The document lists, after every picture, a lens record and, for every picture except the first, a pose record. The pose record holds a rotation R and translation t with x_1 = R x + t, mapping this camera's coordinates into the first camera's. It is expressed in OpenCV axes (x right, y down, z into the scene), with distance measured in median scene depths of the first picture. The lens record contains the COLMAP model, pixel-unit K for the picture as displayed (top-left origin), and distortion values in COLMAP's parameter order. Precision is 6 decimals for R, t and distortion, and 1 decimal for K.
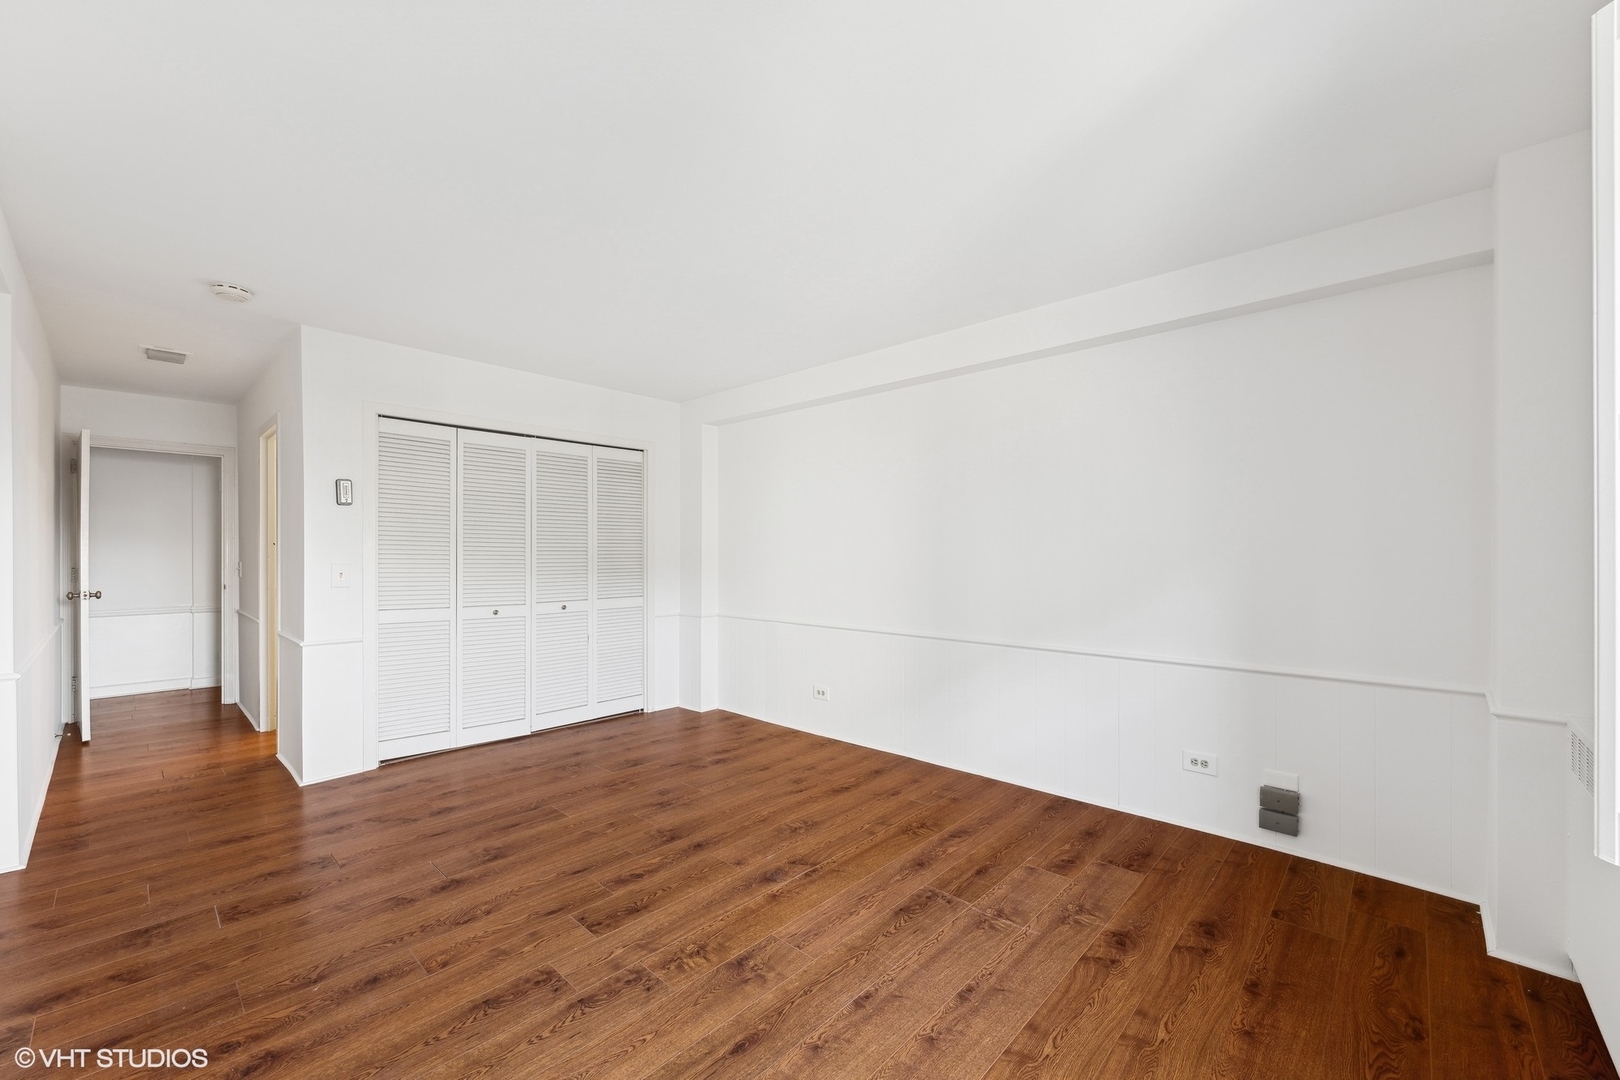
lens RADIAL K [[649.4, 0, 825.2], [0, 649.4, 550.5], [0, 0, 1]] dist [-0.001296, 0.000041]
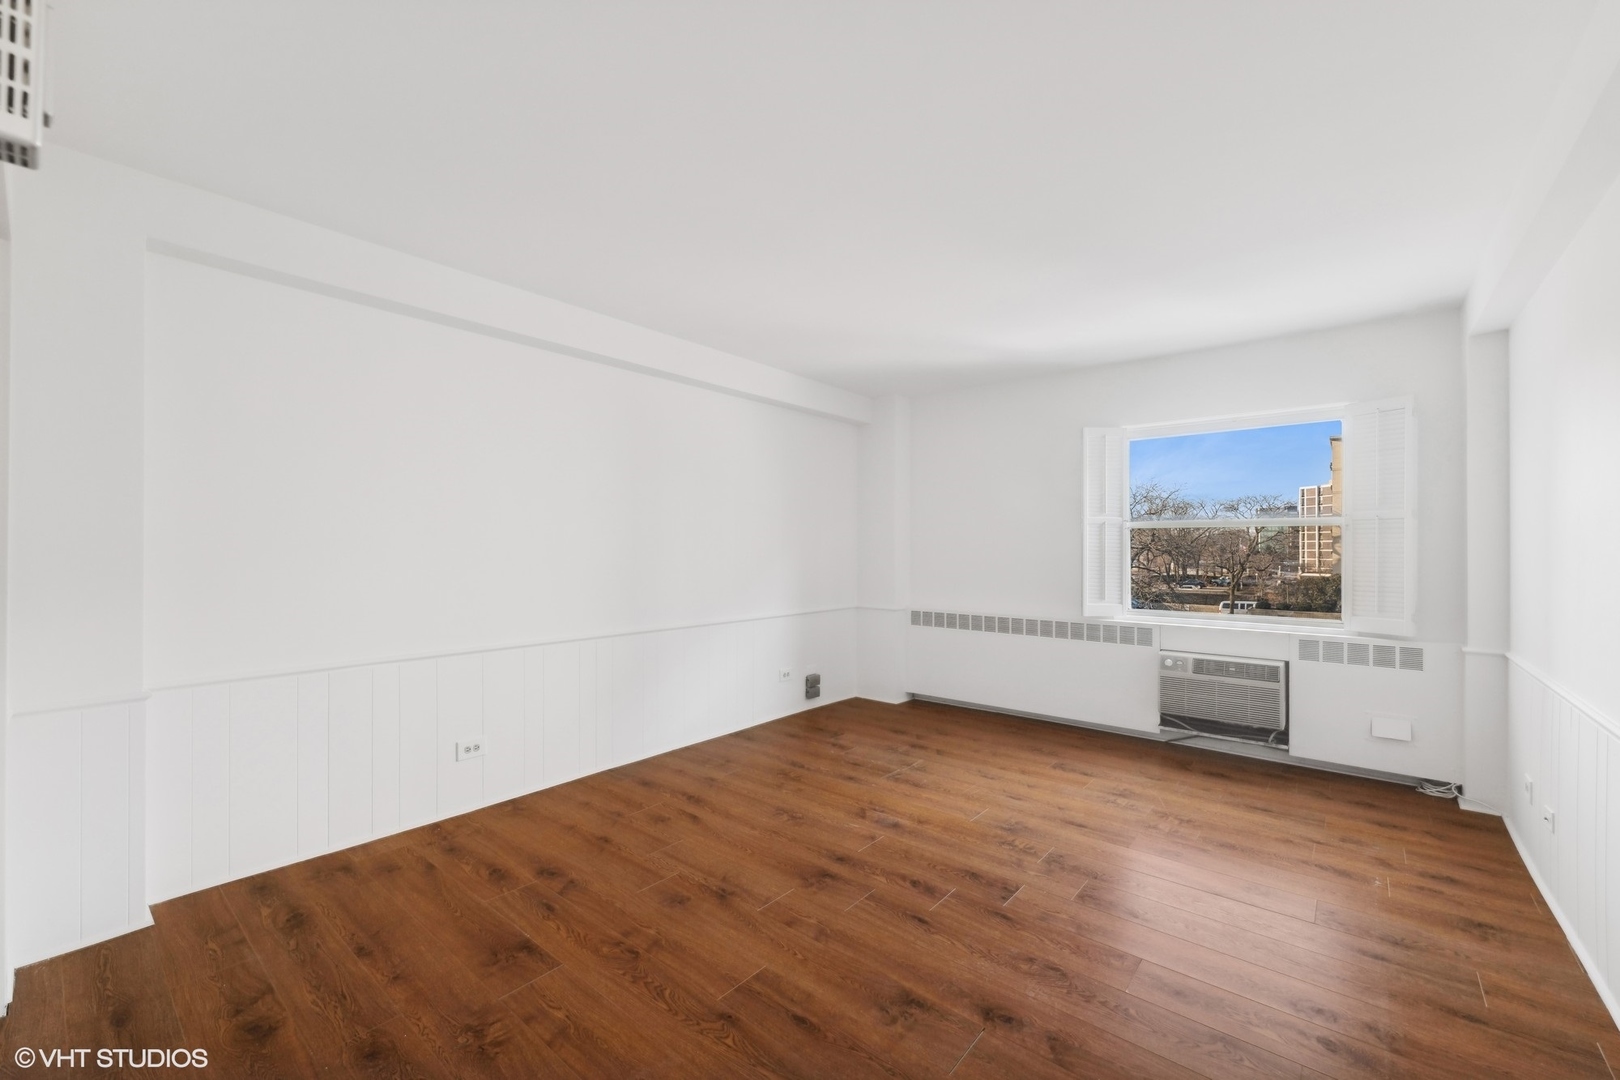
lens RADIAL K [[649.4, 0, 754.9], [0, 649.4, 542.3], [0, 0, 1]] dist [-0.001296, 0.000041]
pose [[0.005455, 0.007929, 0.999954, -1.096292], [-0.004758, 0.999957, -0.007903, -0.002260], [-0.999974, -0.004715, 0.005493, 1.068032]]
